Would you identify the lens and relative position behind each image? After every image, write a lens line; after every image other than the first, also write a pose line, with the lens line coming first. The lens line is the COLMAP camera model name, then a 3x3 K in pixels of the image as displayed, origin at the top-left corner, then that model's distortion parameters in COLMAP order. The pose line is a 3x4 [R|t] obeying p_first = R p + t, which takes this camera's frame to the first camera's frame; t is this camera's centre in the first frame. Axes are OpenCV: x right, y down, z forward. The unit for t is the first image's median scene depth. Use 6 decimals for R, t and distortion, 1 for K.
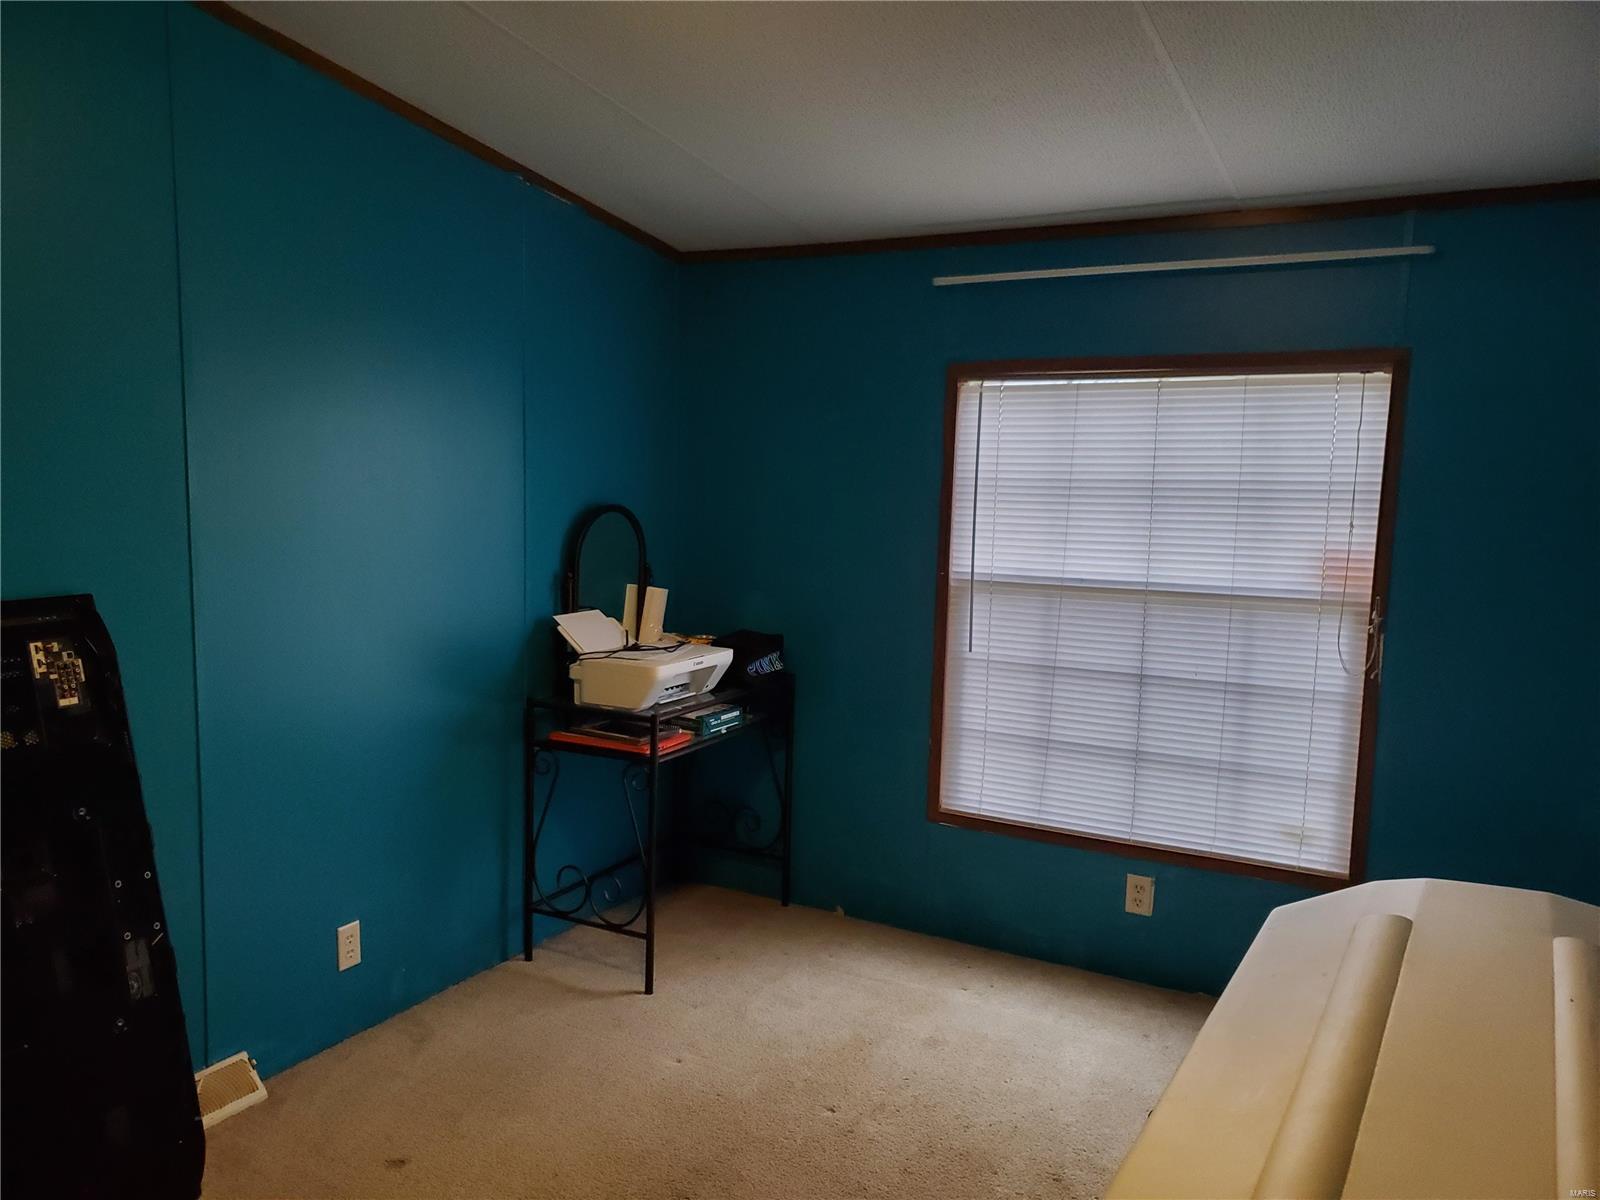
lens RADIAL K [[1245.1, 0, 762.8], [0, 1245.1, 631.8], [0, 0, 1]] dist [0.032023, -0.033831]
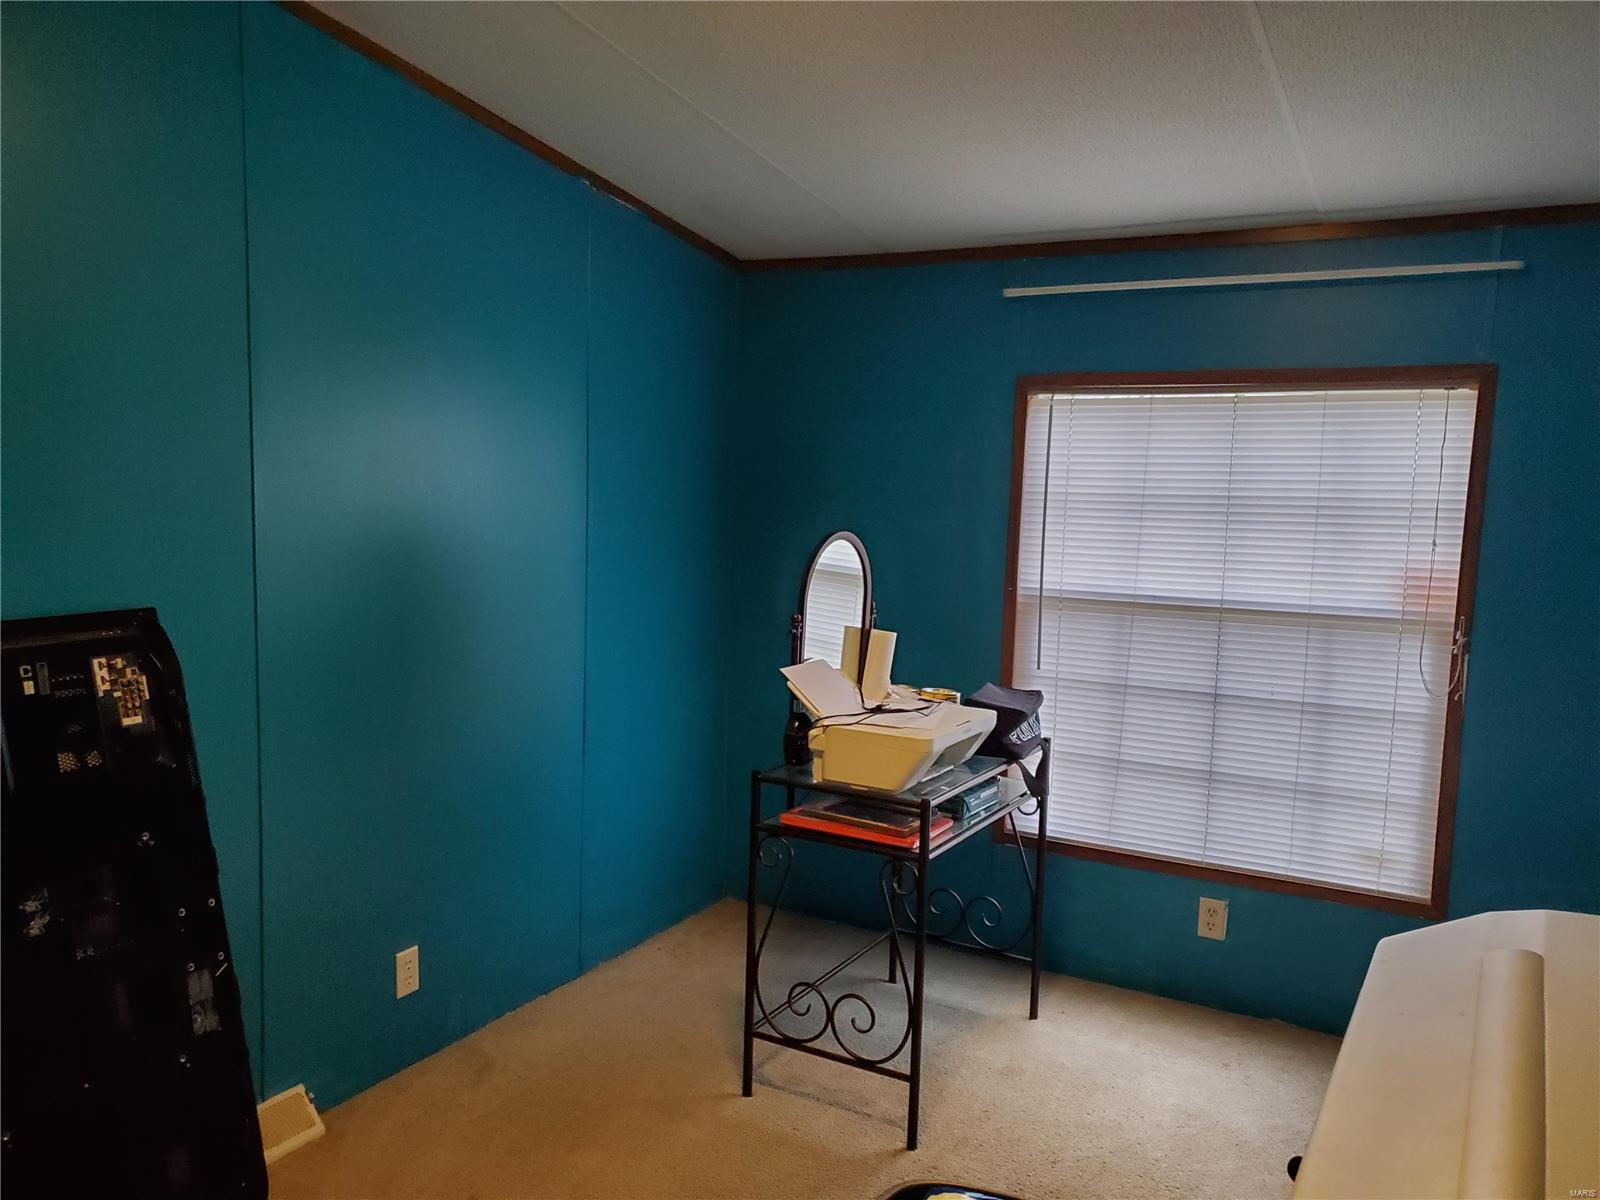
lens RADIAL K [[1245.1, 0, 801.0], [0, 1245.1, 628.2], [0, 0, 1]] dist [0.032023, -0.033831]
pose [[0.999801, 0.006010, 0.019005, -0.045267], [-0.005790, 0.999916, -0.011593, -0.004451], [-0.019073, 0.011480, 0.999752, 0.026112]]
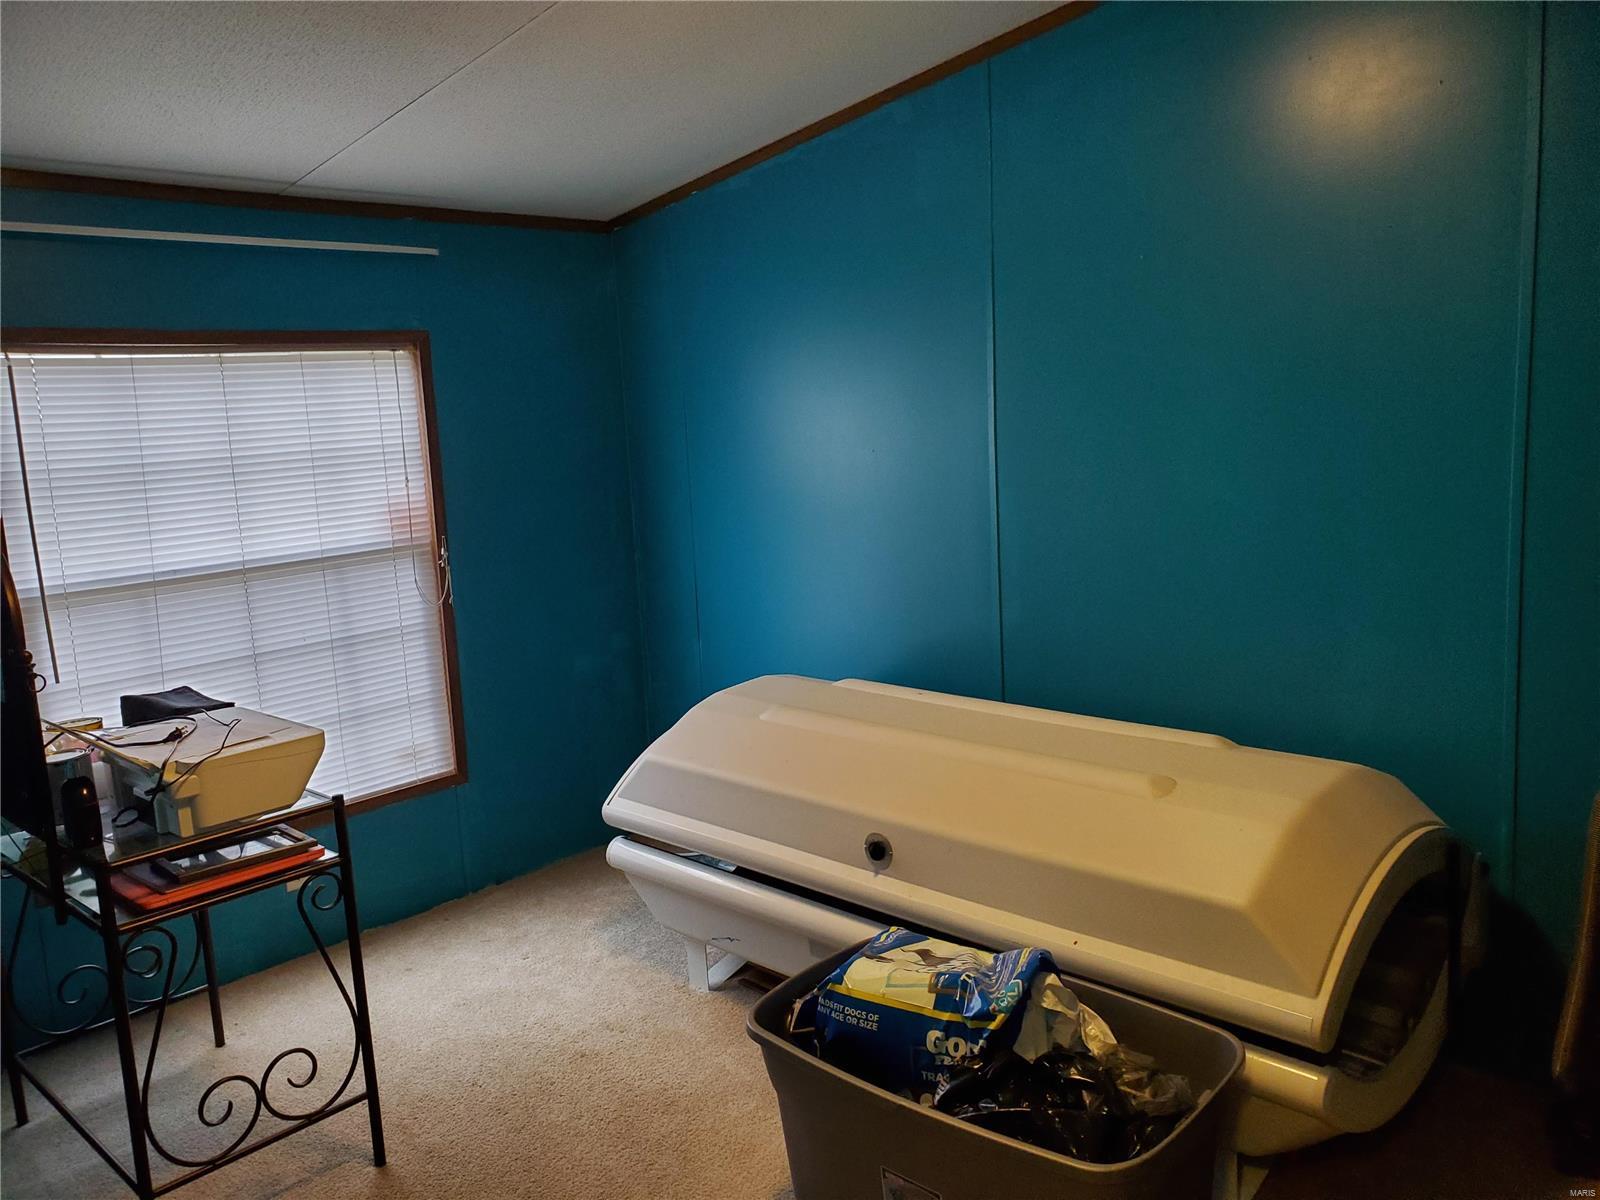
lens RADIAL K [[1245.1, 0, 794.6], [0, 1245.1, 599.7], [0, 0, 1]] dist [0.032023, -0.033831]
pose [[0.217930, -0.177533, 0.959681, -0.589726], [0.191541, 0.971973, 0.136311, -0.065796], [-0.956984, 0.154112, 0.245827, 0.376430]]
